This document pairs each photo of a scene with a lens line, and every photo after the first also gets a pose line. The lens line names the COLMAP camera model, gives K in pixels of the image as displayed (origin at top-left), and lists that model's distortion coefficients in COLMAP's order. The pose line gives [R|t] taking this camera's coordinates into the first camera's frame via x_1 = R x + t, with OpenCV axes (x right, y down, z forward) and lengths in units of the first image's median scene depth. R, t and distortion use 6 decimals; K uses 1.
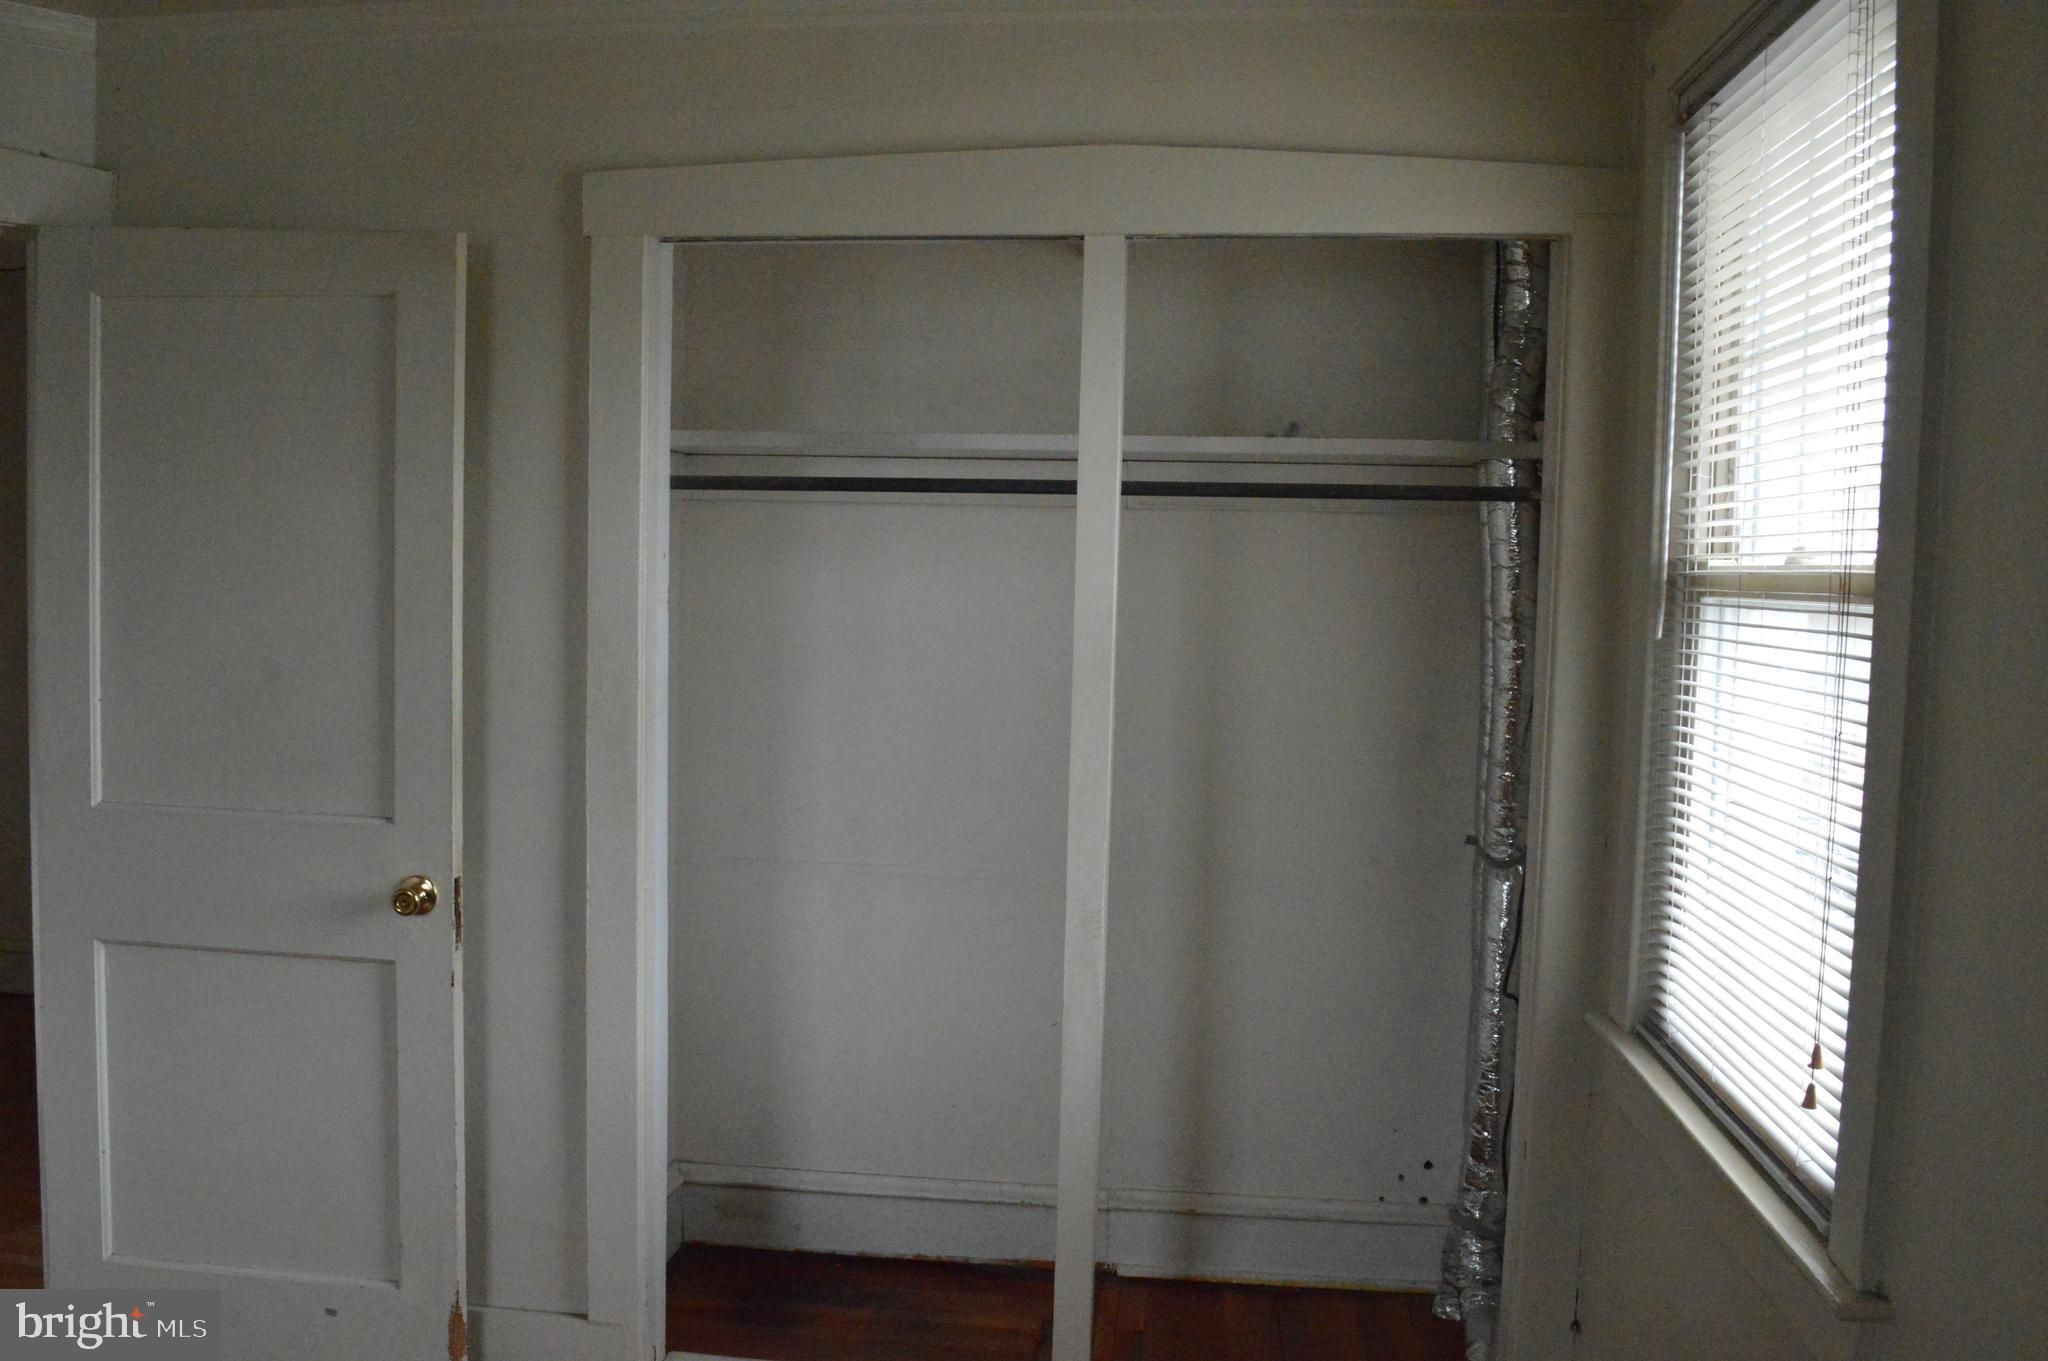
lens RADIAL K [[1704.5, 0, 1029.1], [0, 1704.5, 684.5], [0, 0, 1]] dist [-0.067732, -0.015274]
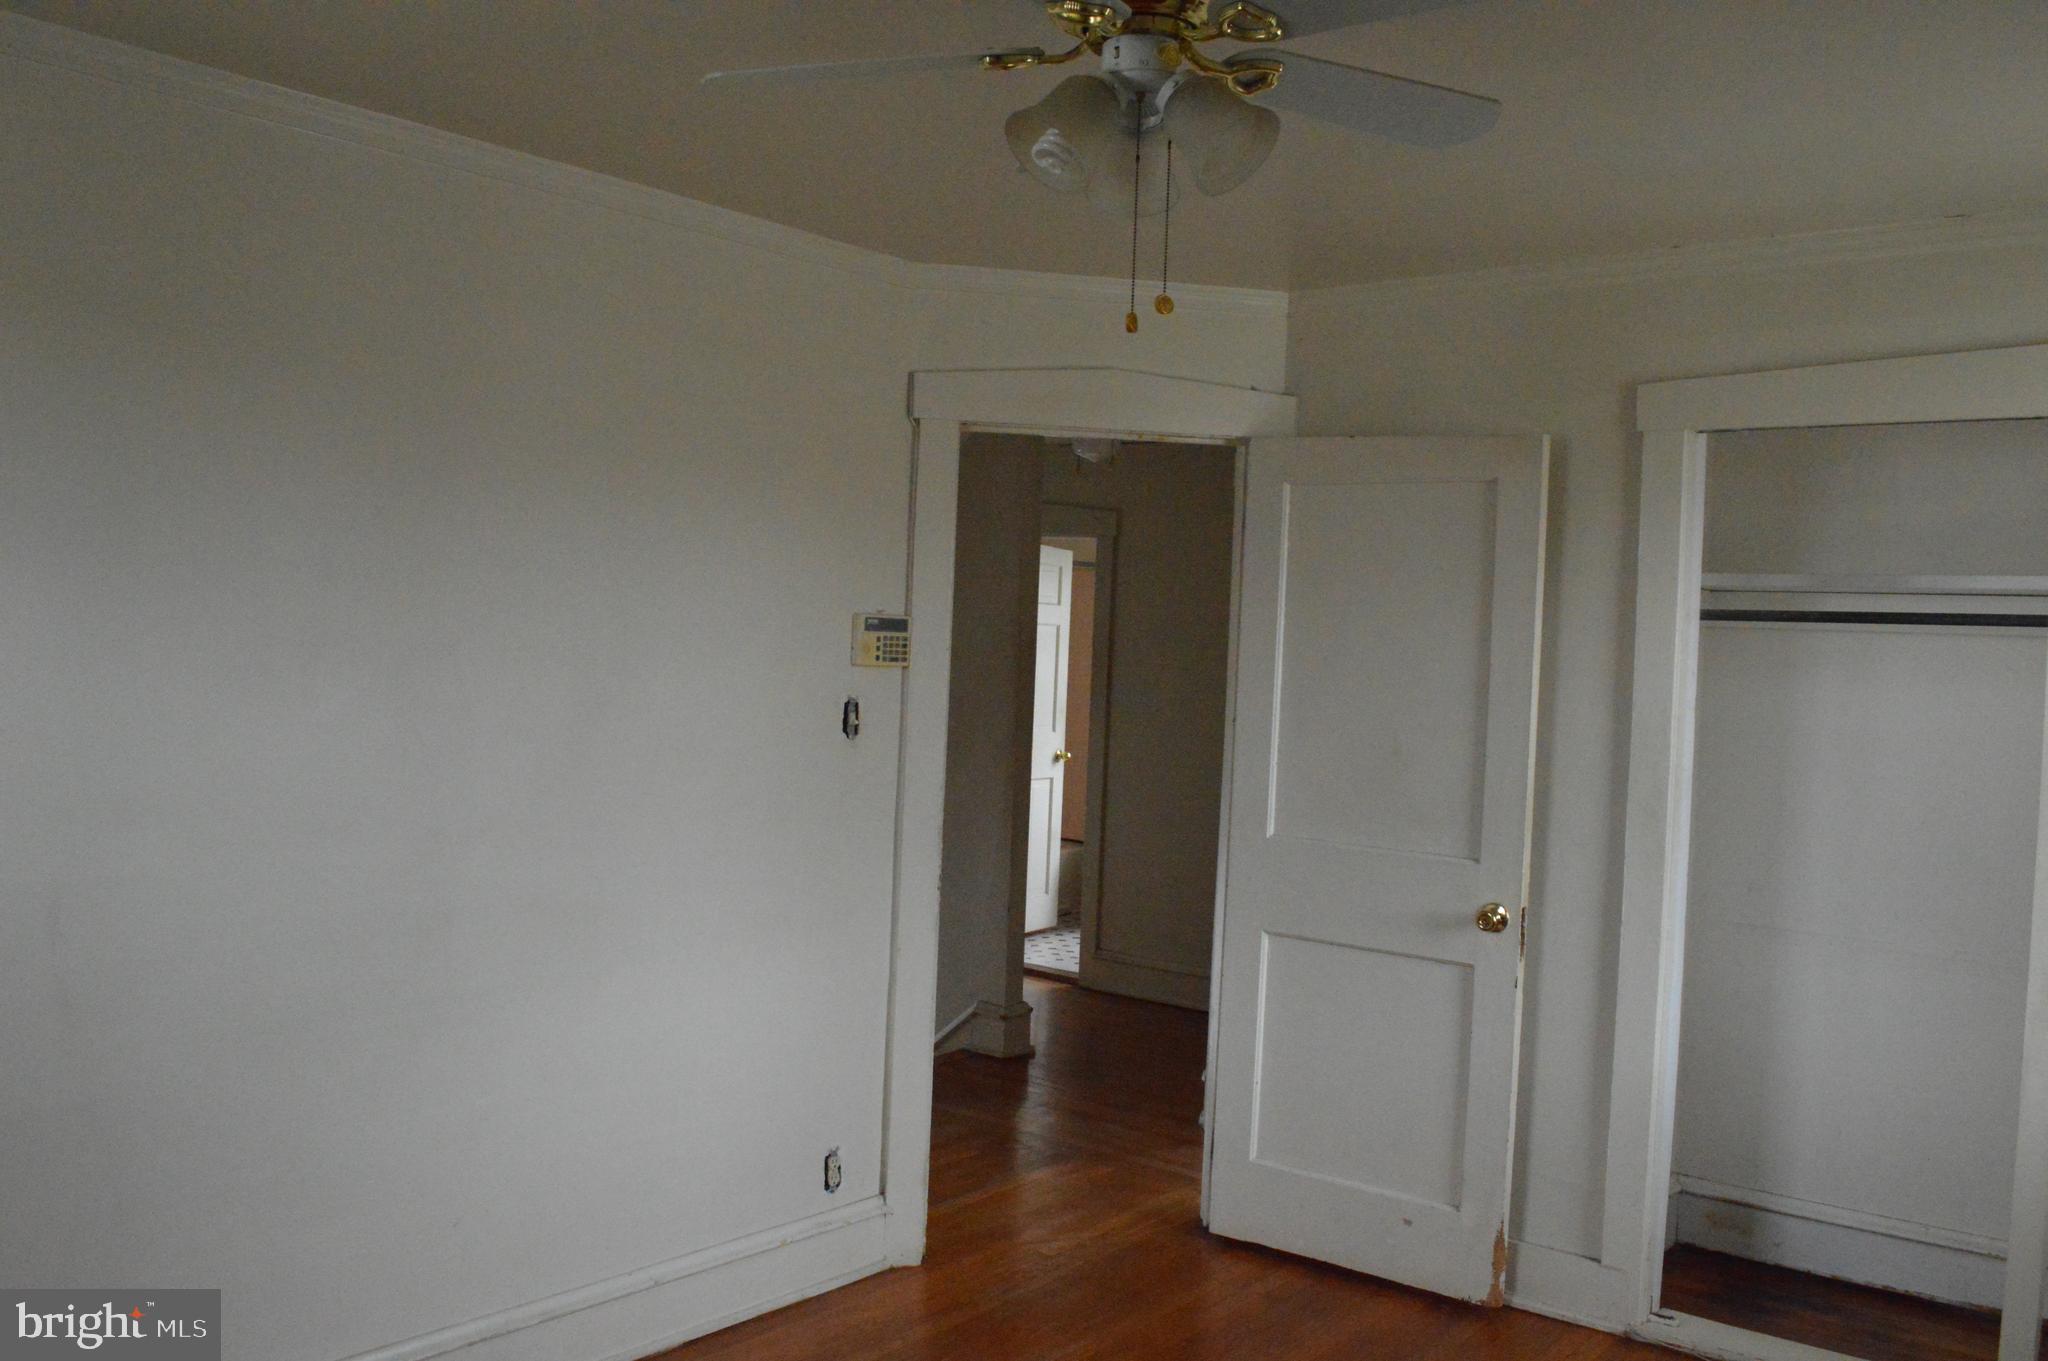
lens RADIAL K [[1704.5, 0, 1016.6], [0, 1704.5, 679.2], [0, 0, 1]] dist [-0.067732, -0.015274]
pose [[0.834388, 0.021717, -0.550749, 0.061628], [-0.058600, 0.997055, -0.049463, 0.022465], [0.548053, 0.073545, 0.833204, -0.350470]]
